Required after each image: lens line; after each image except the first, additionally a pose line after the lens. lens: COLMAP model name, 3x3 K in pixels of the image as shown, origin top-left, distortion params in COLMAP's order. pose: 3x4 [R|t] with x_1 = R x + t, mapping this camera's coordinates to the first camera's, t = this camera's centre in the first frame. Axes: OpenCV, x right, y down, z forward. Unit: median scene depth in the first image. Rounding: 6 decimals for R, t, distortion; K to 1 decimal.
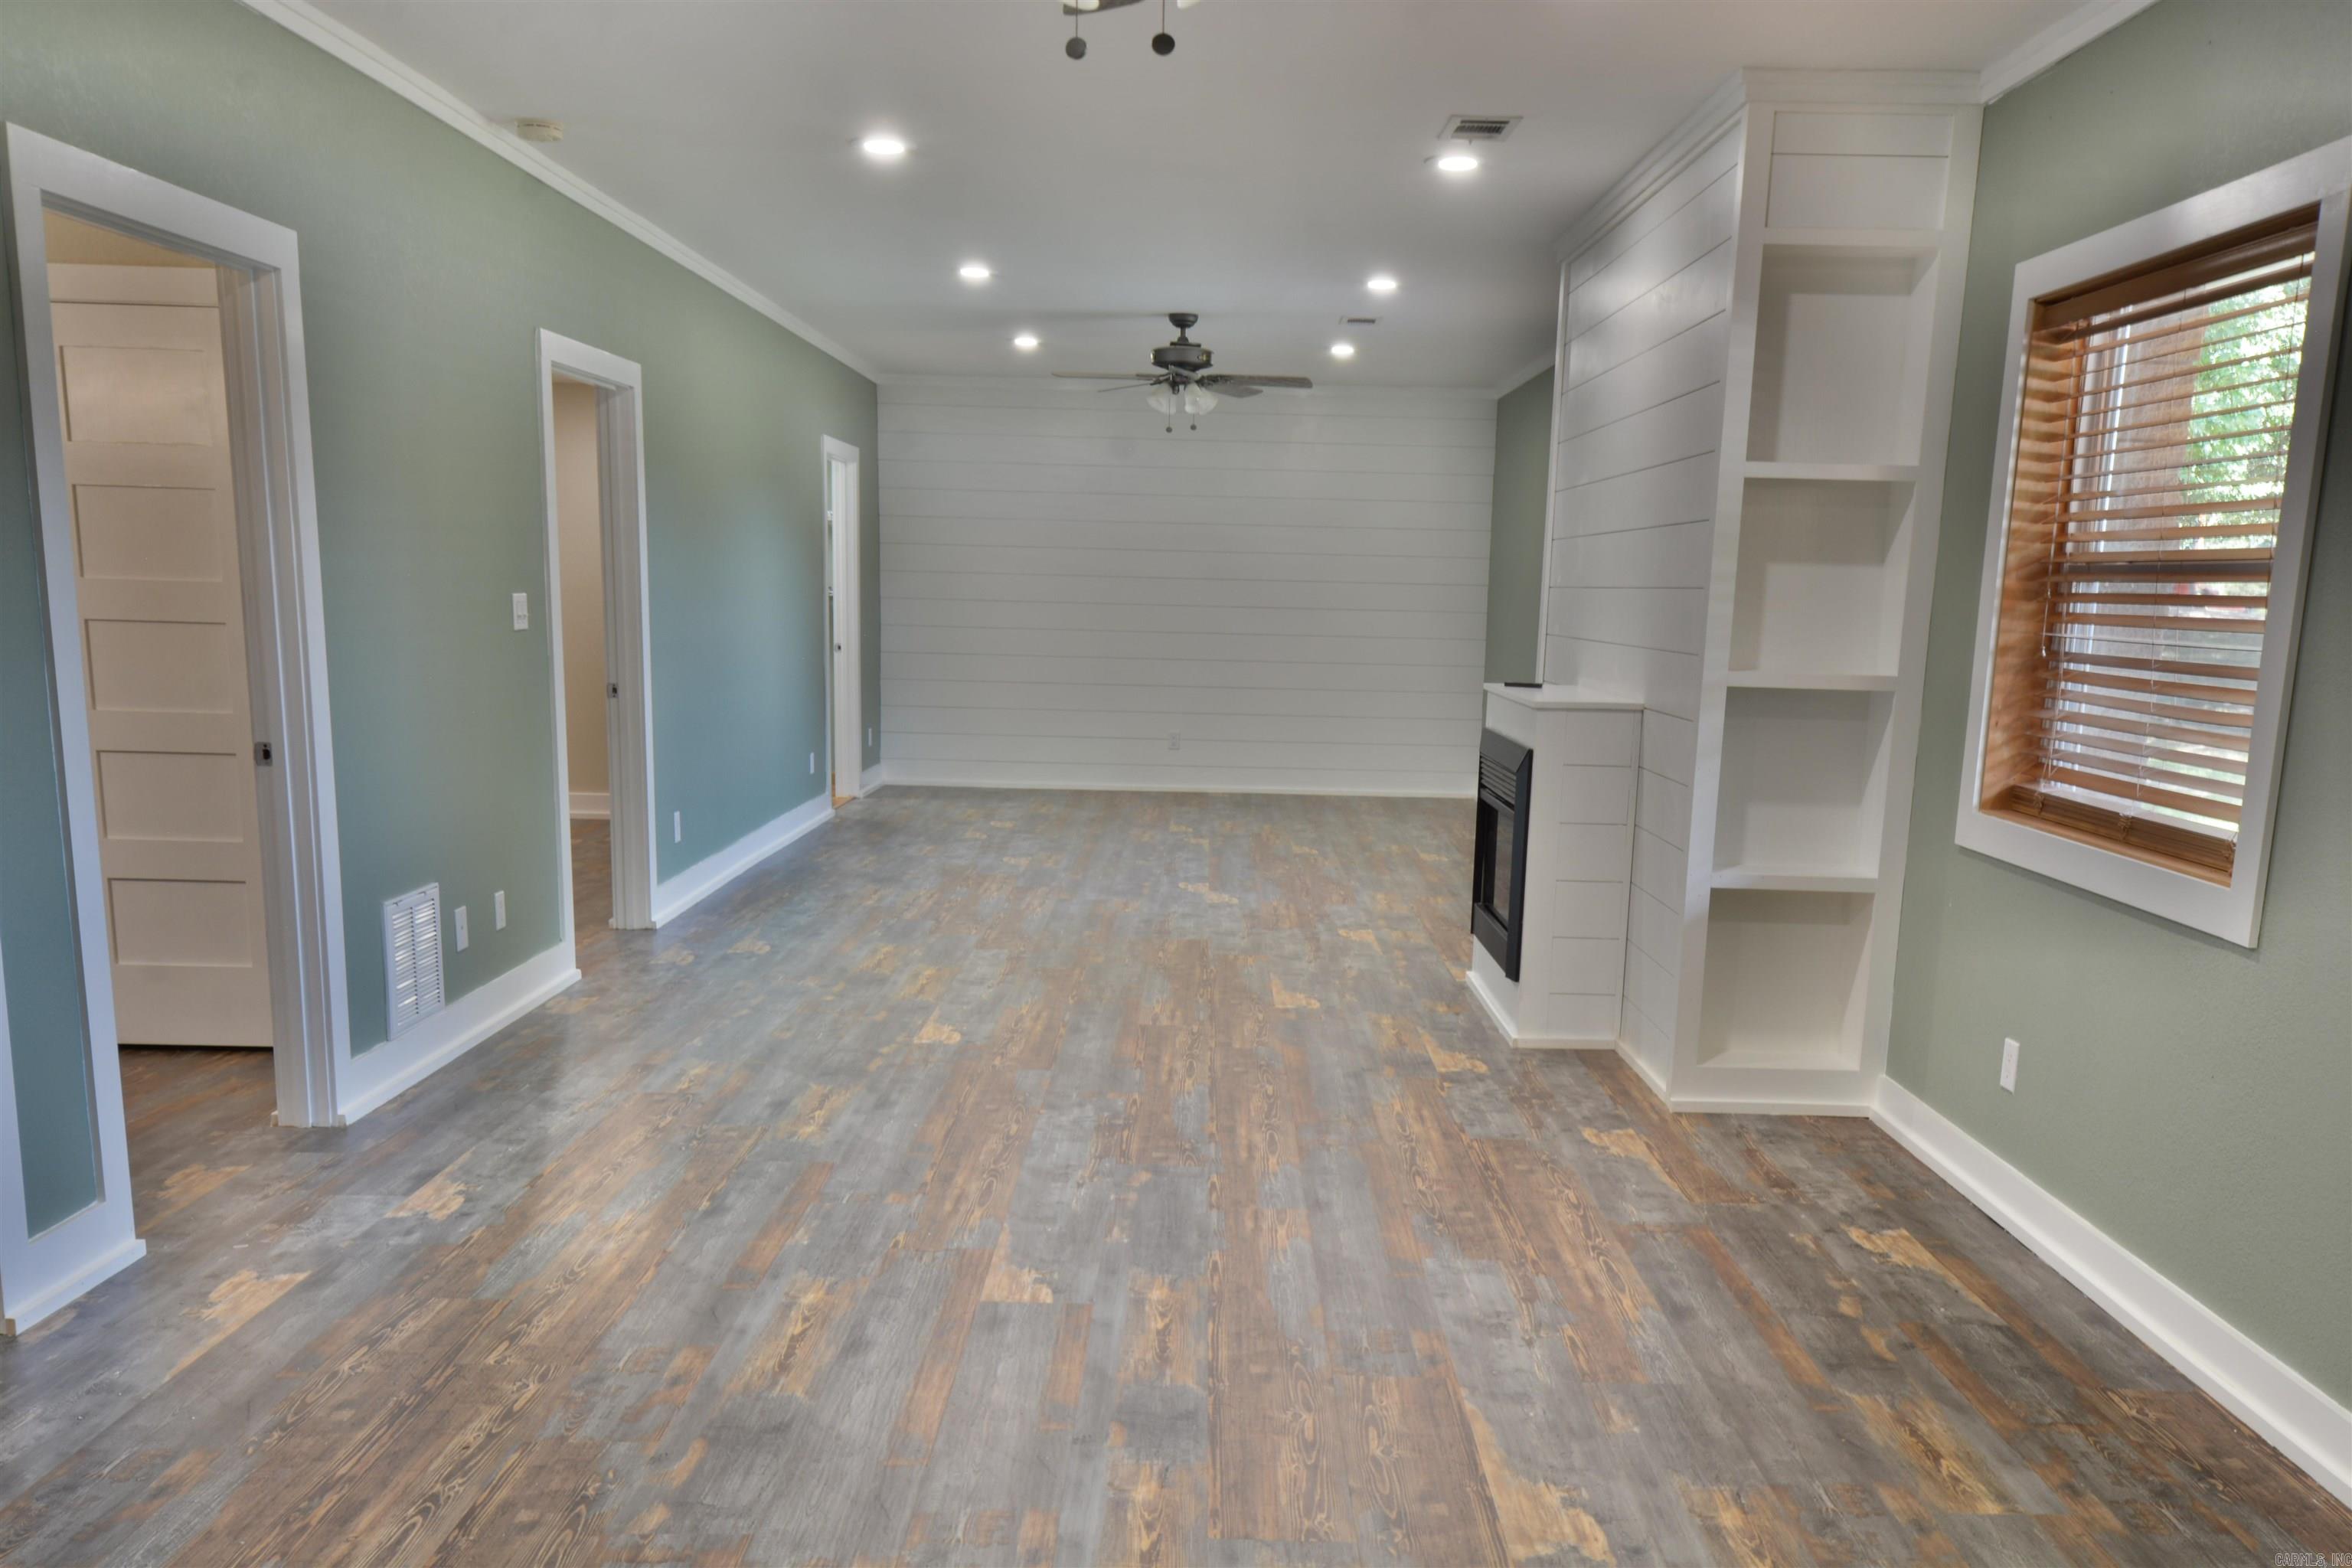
lens RADIAL K [[1965.8, 0, 1192.7], [0, 1965.8, 933.7], [0, 0, 1]] dist [0.031047, -0.010419]
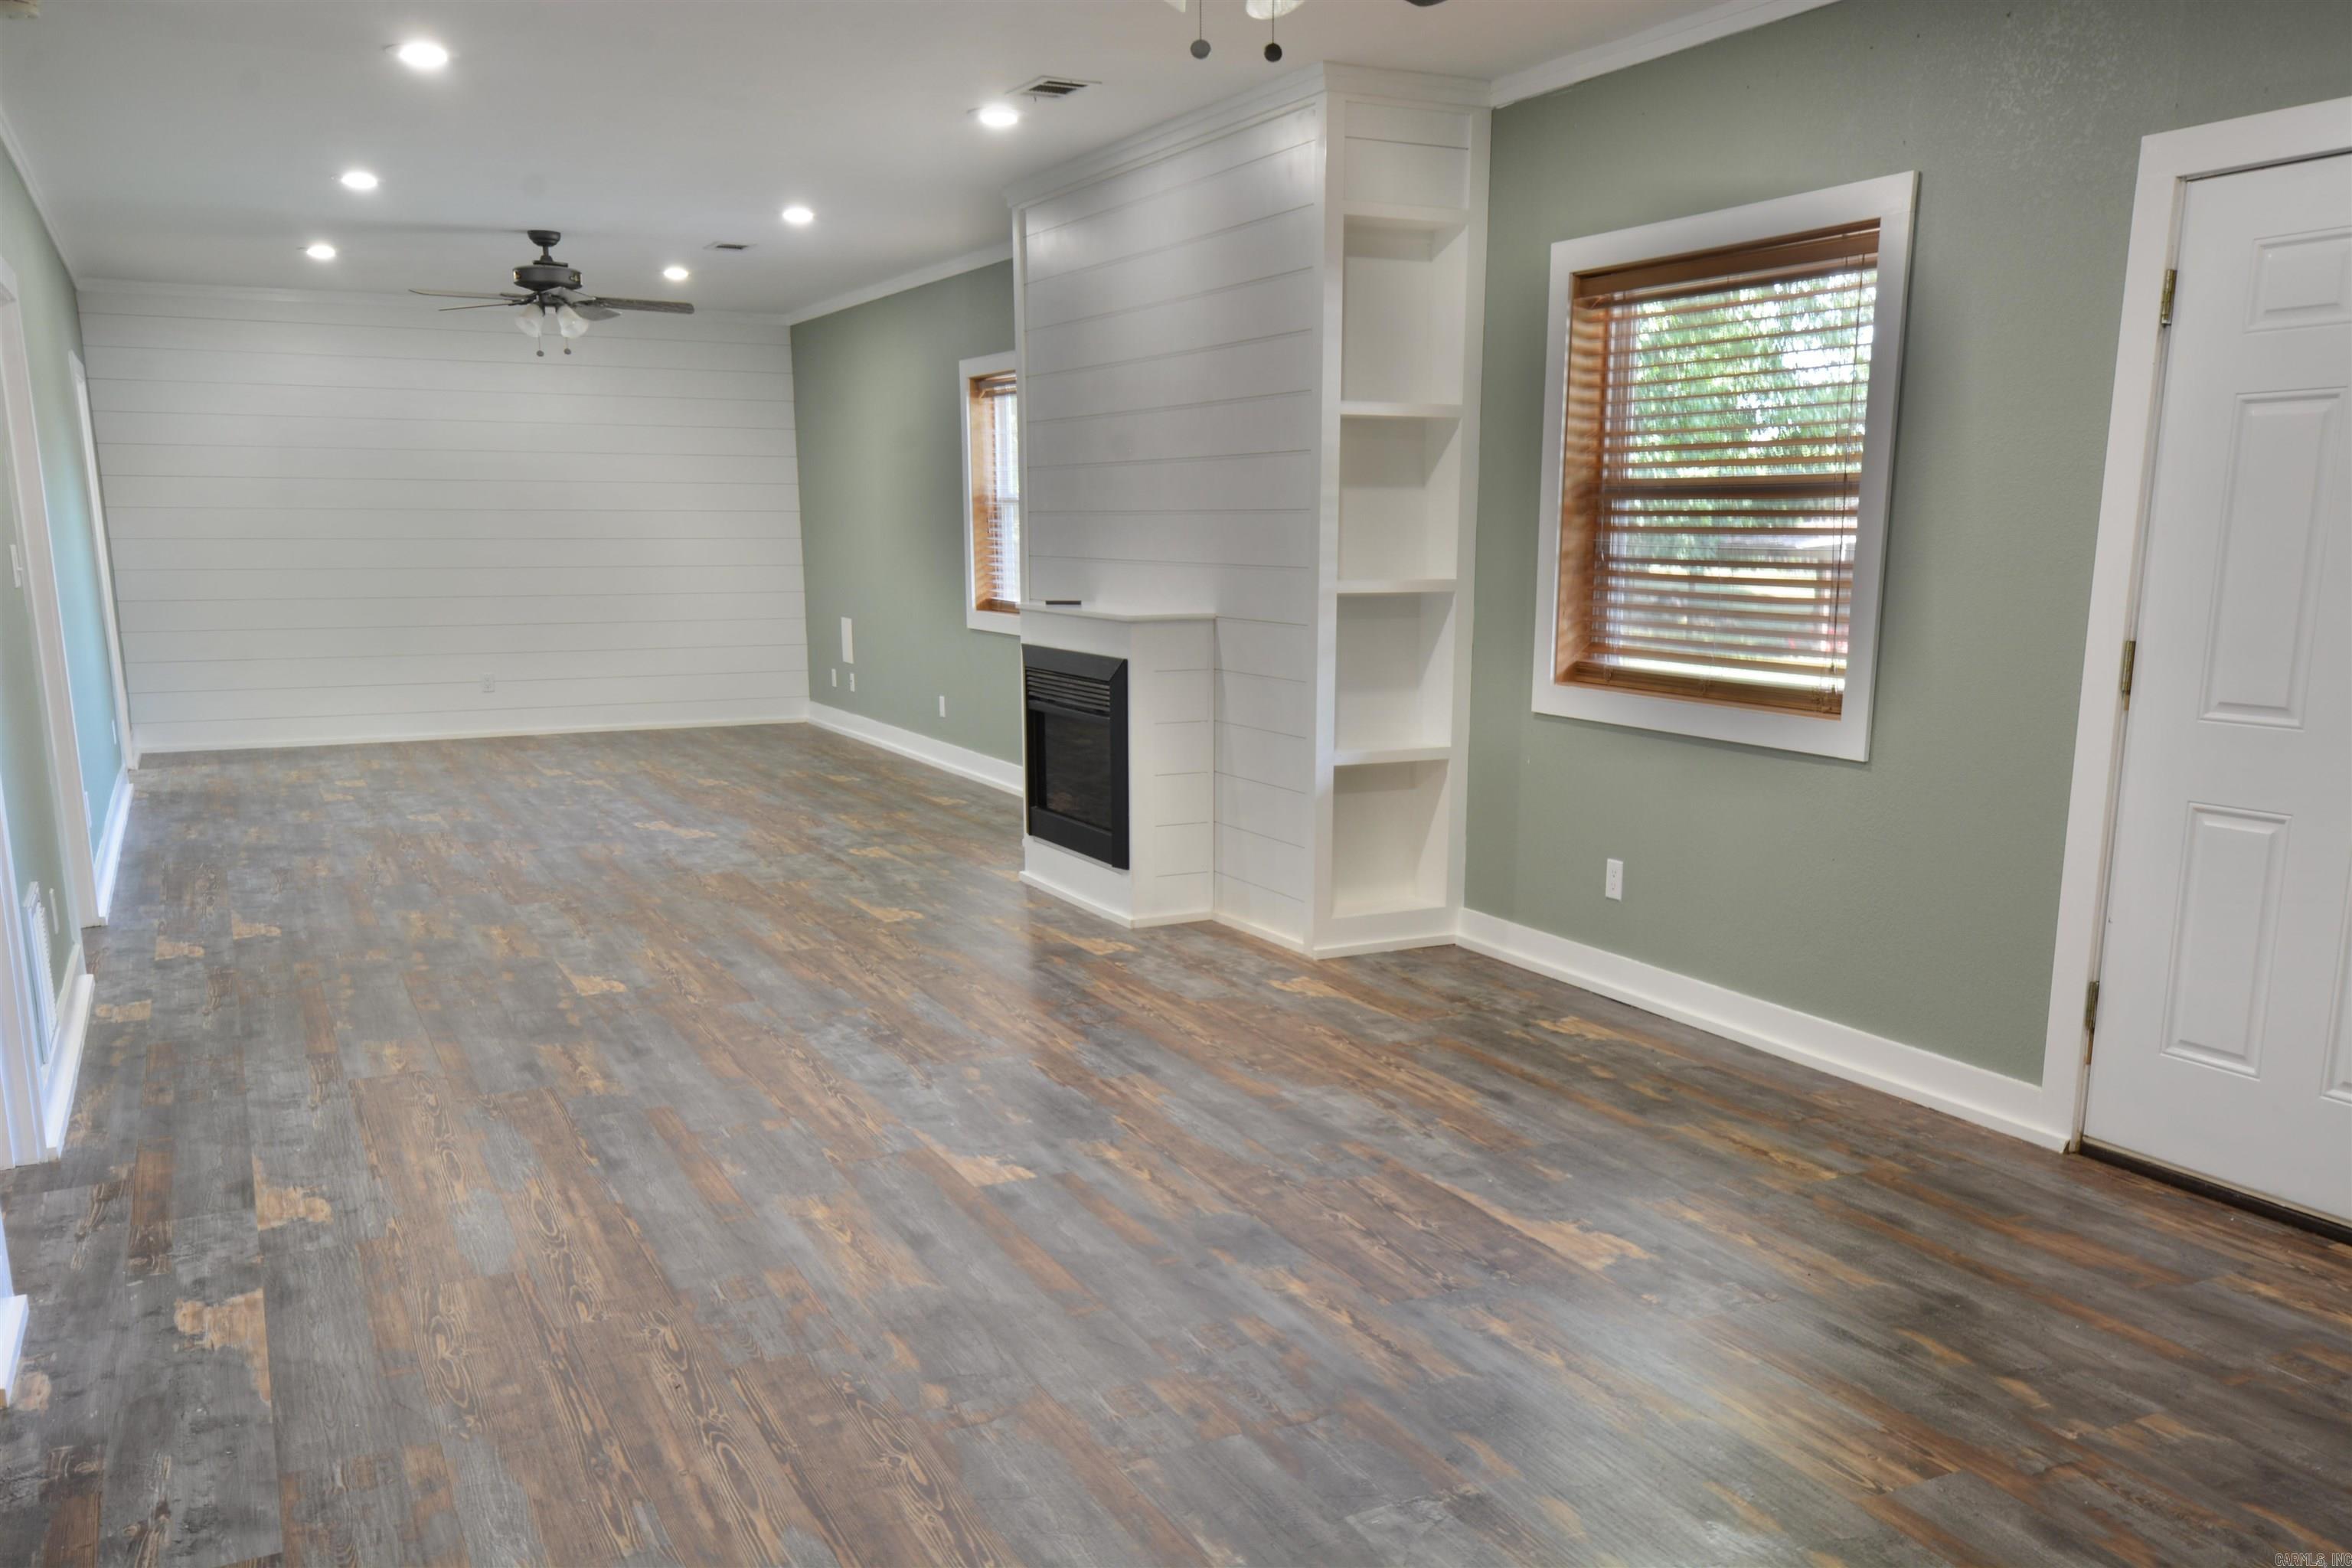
lens RADIAL K [[1953.1, 0, 1237.4], [0, 1953.1, 947.2], [0, 0, 1]] dist [0.032447, -0.012340]
pose [[0.883815, -0.123062, 0.451361, -0.336967], [0.102205, 0.992268, 0.070410, -0.004303], [-0.456536, -0.016098, 0.889559, -0.017590]]
